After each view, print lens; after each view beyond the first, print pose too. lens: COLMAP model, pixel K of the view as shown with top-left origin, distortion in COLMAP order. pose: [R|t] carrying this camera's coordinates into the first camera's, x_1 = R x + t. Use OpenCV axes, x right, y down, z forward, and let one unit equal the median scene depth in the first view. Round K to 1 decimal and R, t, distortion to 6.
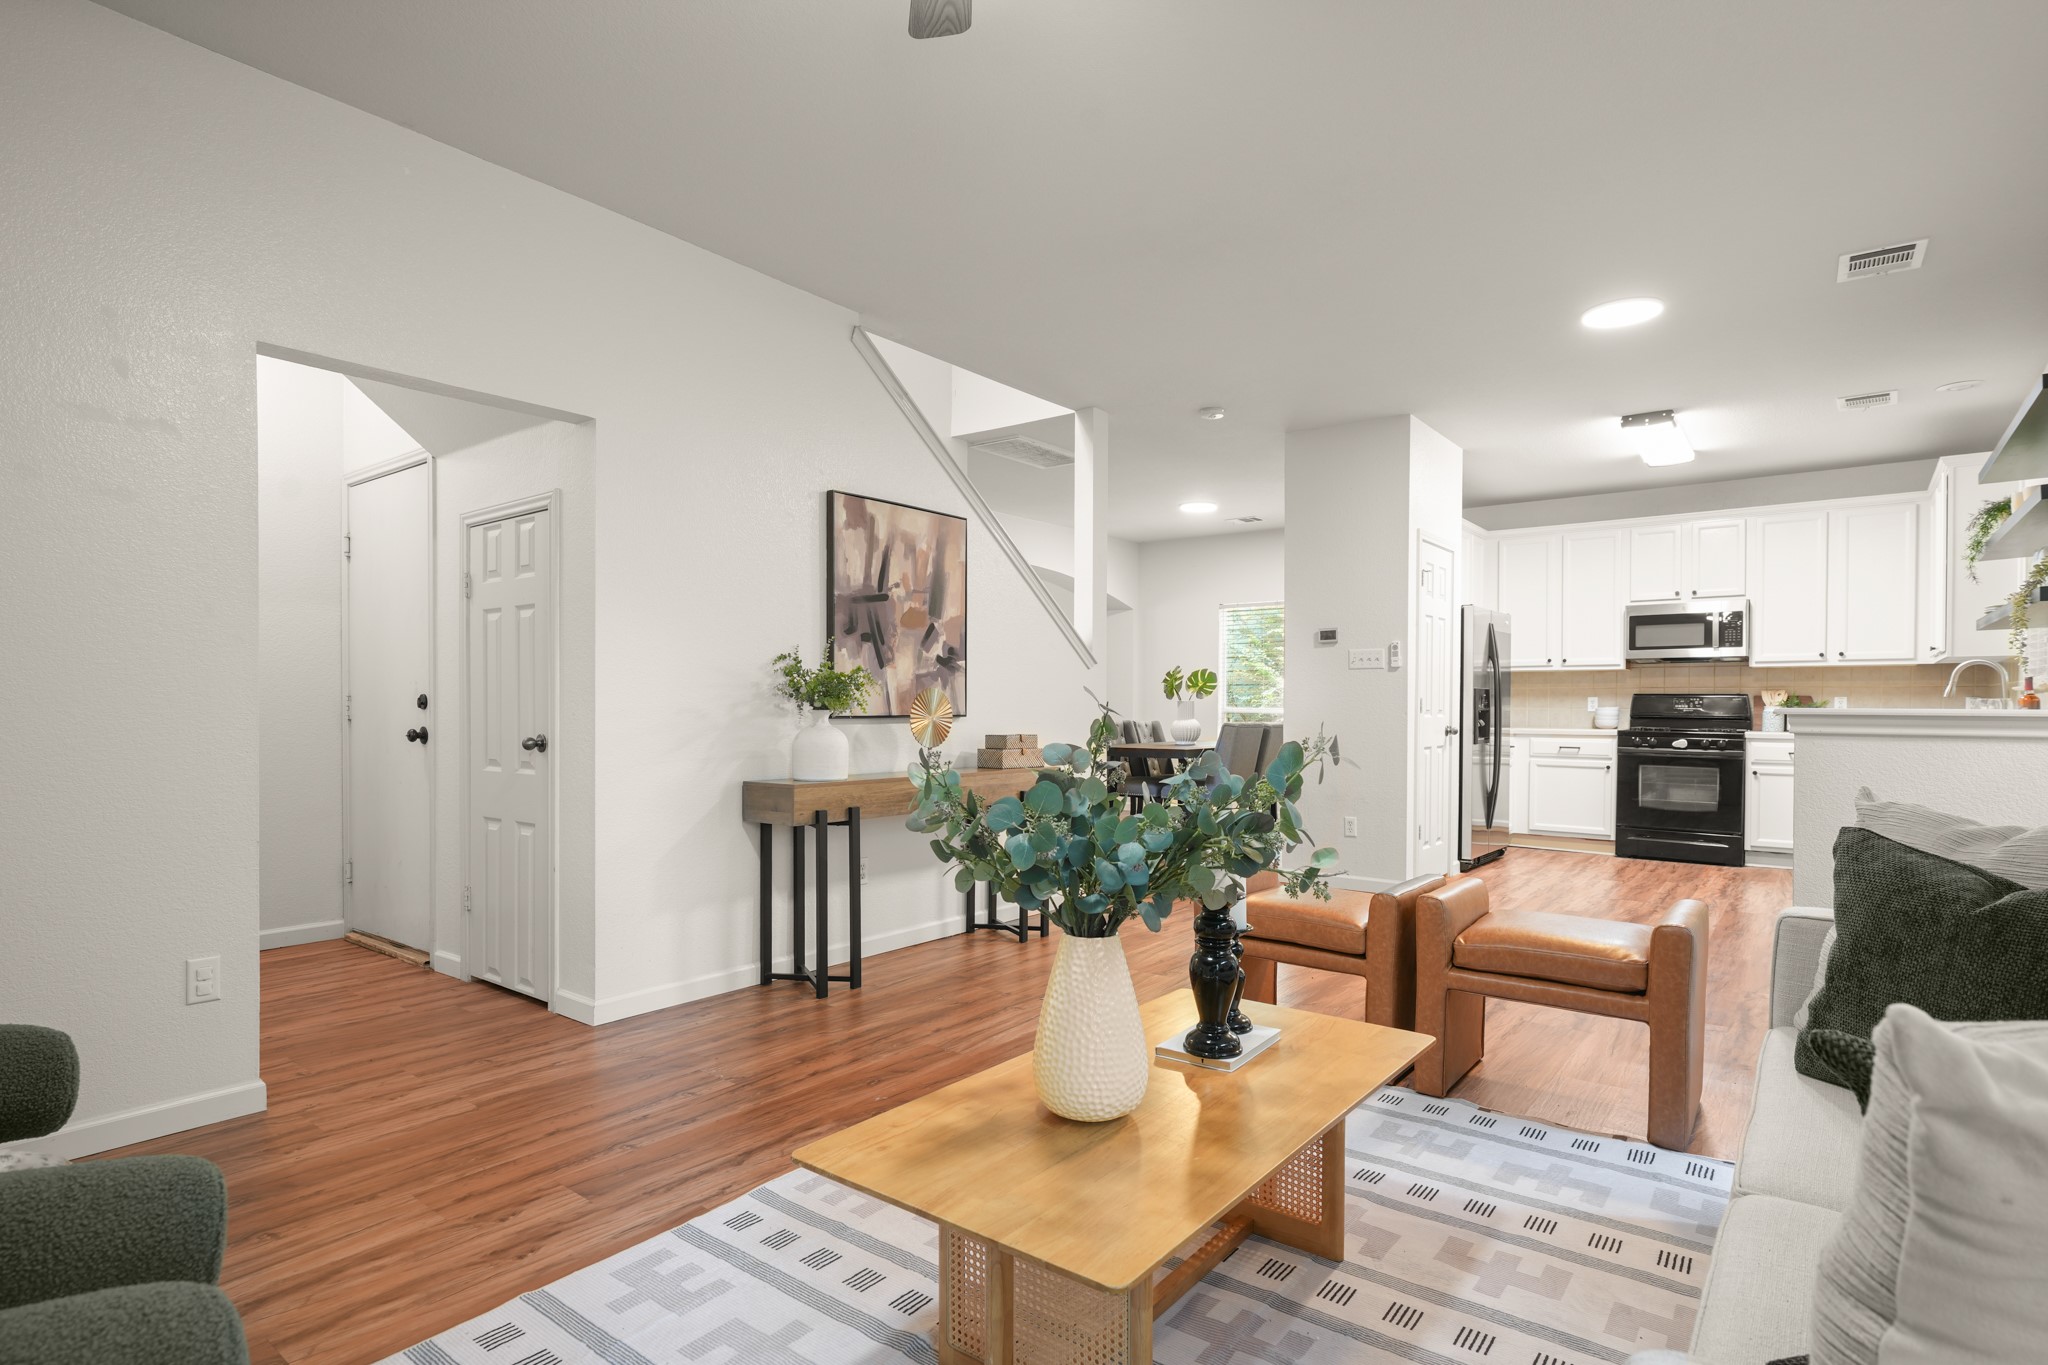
lens RADIAL K [[1046.4, 0, 1023.2], [0, 1046.4, 716.8], [0, 0, 1]] dist [-0.001416, -0.000425]
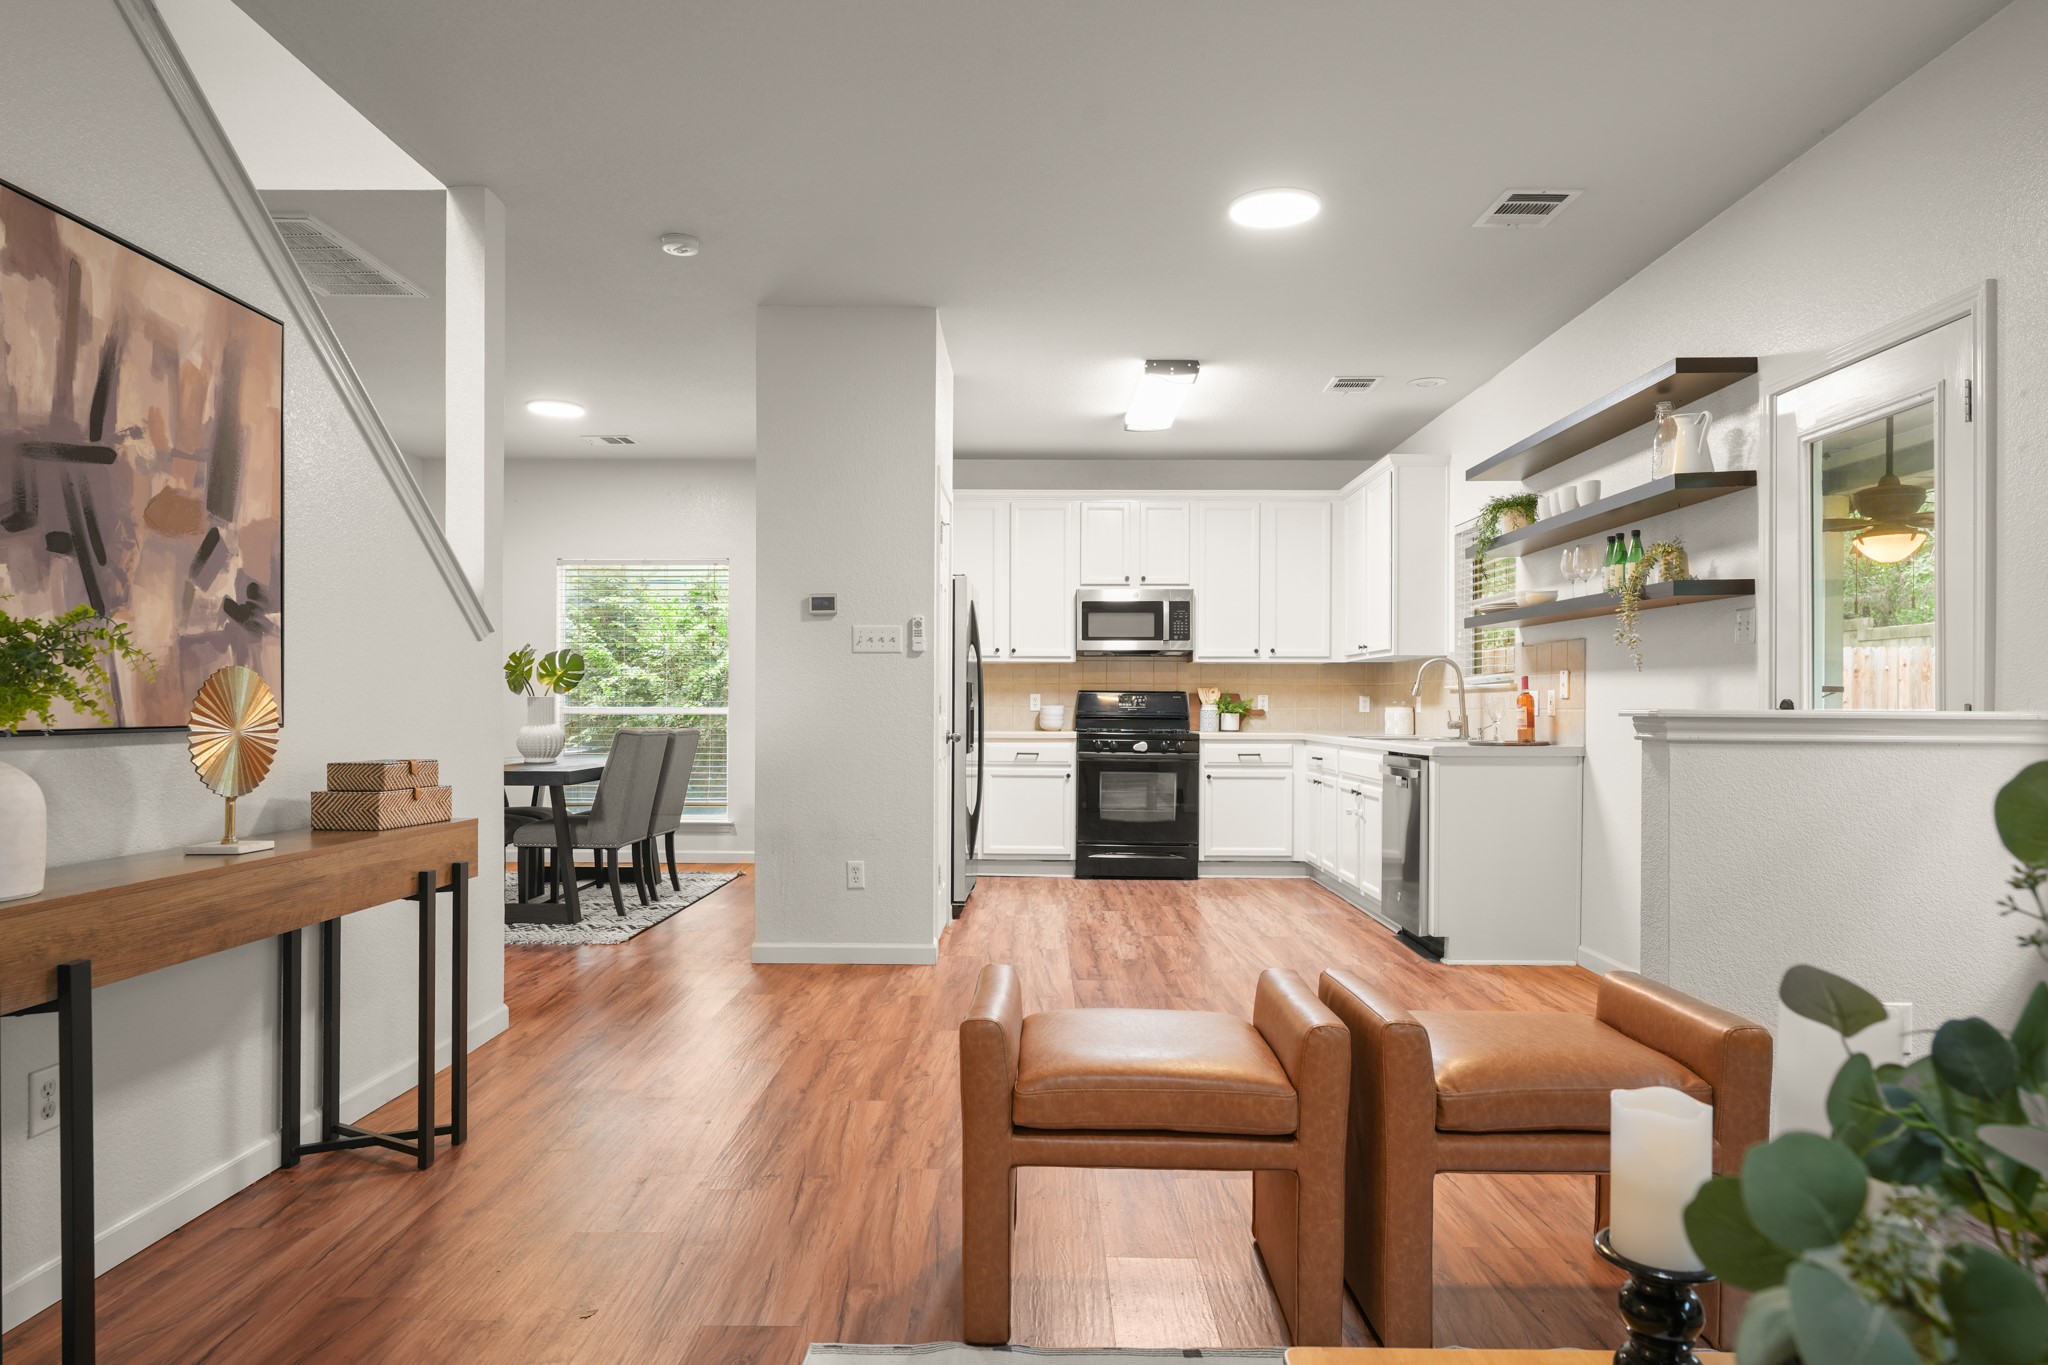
lens RADIAL K [[1227.6, 0, 1023.0], [0, 1227.6, 709.6], [0, 0, 1]] dist [-0.001047, 0.003707]
pose [[0.796209, -0.002956, 0.605014, -0.087625], [0.006317, 0.999974, -0.003428, -0.002988], [-0.604989, 0.006551, 0.796207, 0.232013]]
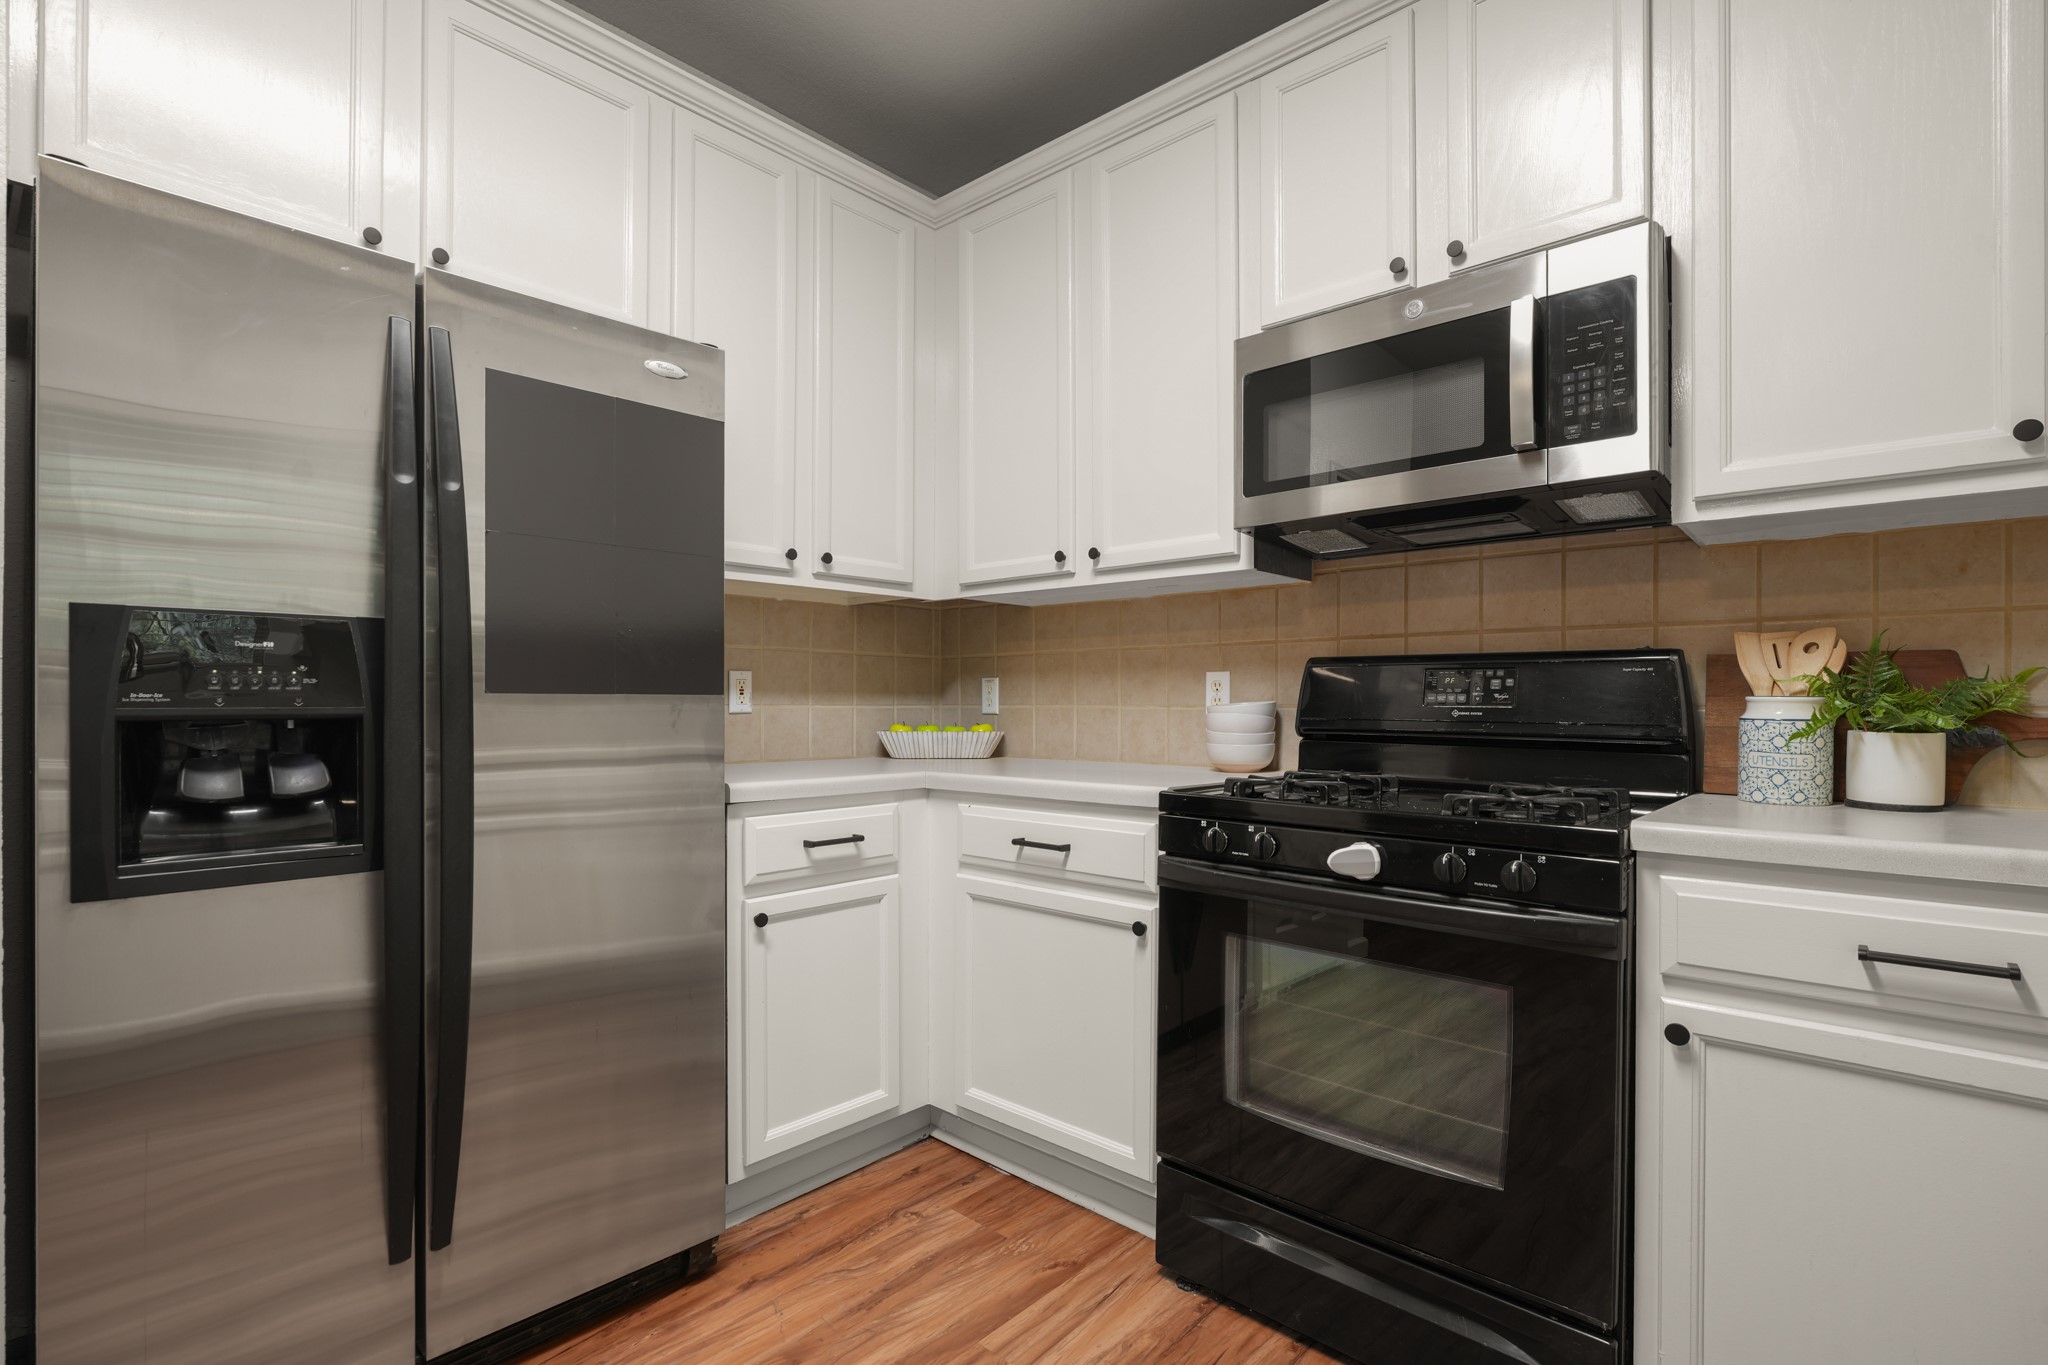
lens RADIAL K [[963.6, 0, 1027.2], [0, 963.6, 701.9], [0, 0, 1]] dist [-0.013056, 0.000018]
pose [[0.997415, -0.002611, -0.071810, 0.586198], [0.001697, 0.999917, -0.012786, -0.006497], [0.071838, 0.012631, 0.997336, 0.805118]]
